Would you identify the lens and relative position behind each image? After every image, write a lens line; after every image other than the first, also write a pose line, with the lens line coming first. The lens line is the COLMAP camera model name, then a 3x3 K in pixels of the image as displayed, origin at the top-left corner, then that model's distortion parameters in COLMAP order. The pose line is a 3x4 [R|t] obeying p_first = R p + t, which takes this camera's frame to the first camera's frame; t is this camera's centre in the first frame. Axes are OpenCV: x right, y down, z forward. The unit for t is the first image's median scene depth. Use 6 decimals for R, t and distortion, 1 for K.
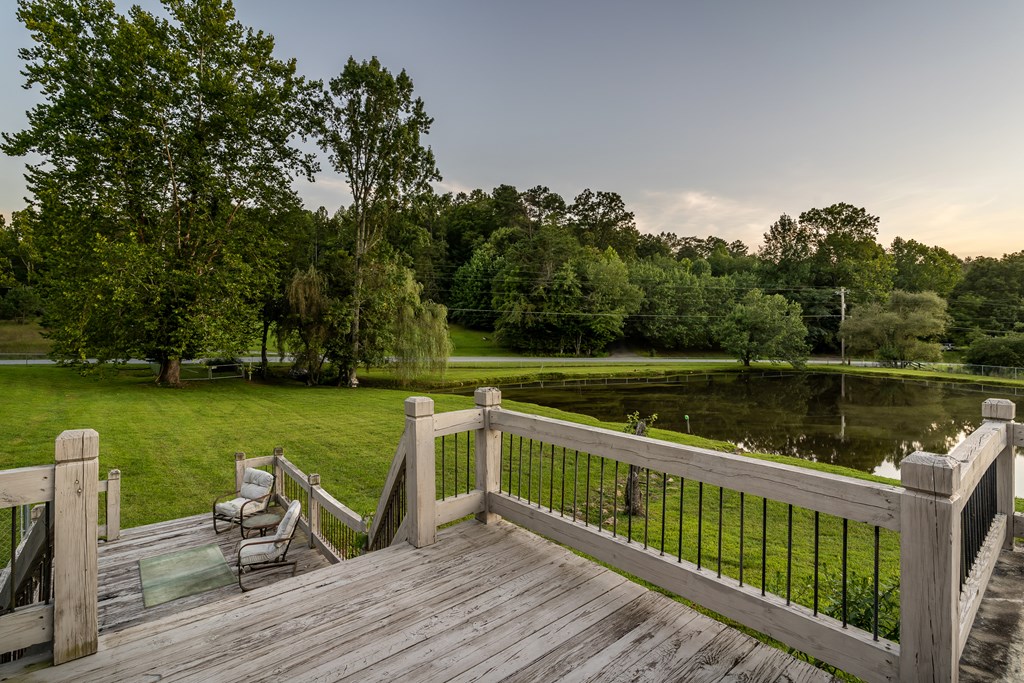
lens RADIAL K [[494.2, 0, 512.0], [0, 494.2, 339.1], [0, 0, 1]] dist [-0.036105, 0.016345]
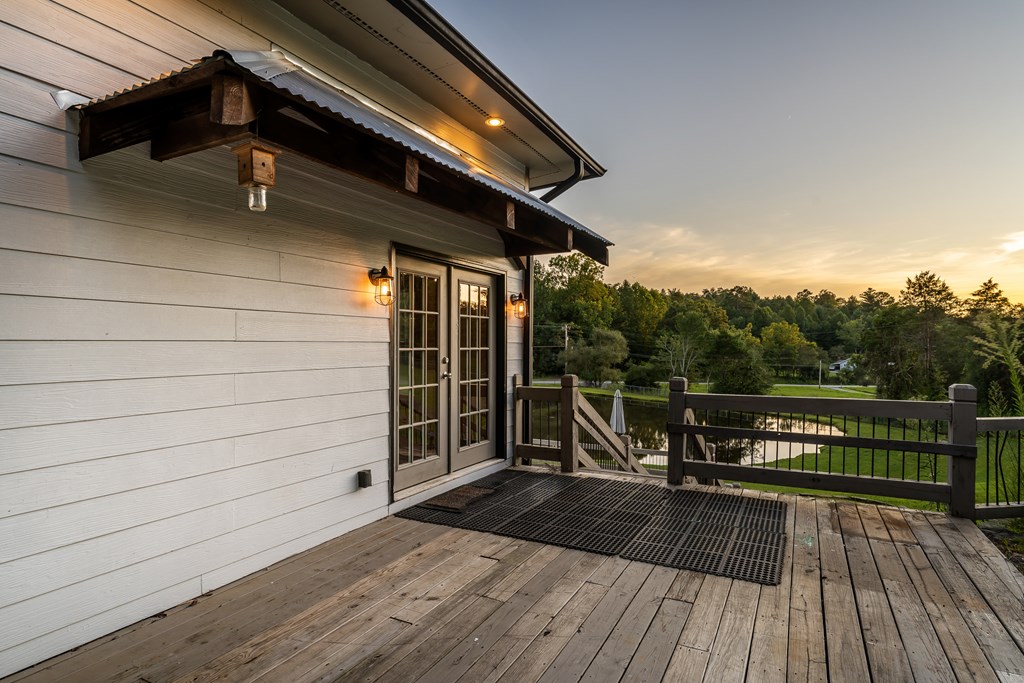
lens RADIAL K [[544.1, 0, 512.0], [0, 544.1, 341.5], [0, 0, 1]] dist [0.001865, 0.000466]
pose [[0.934402, 0.014768, 0.355914, 0.028441], [-0.008335, 0.999773, -0.019604, -0.028158], [-0.356123, 0.015351, 0.934313, -0.269998]]
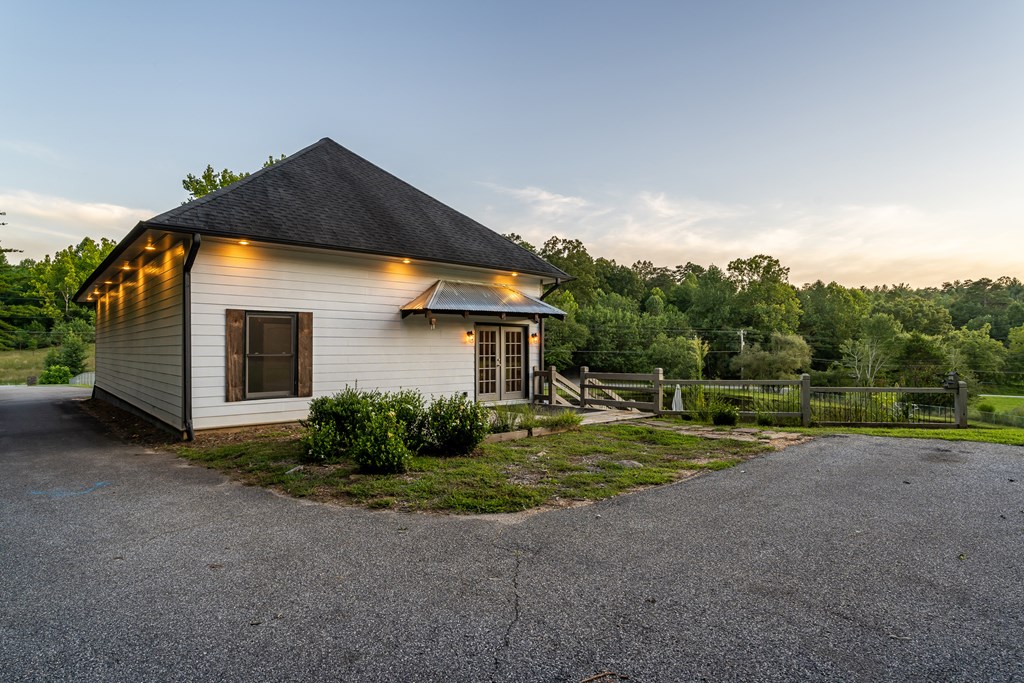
lens RADIAL K [[558.1, 0, 522.3], [0, 558.1, 355.4], [0, 0, 1]] dist [0.002440, 0.000335]
pose [[0.999441, 0.007031, 0.032698, 0.048943], [-0.006986, 0.999975, -0.001469, -0.028381], [-0.032708, 0.001239, 0.999464, -0.415891]]
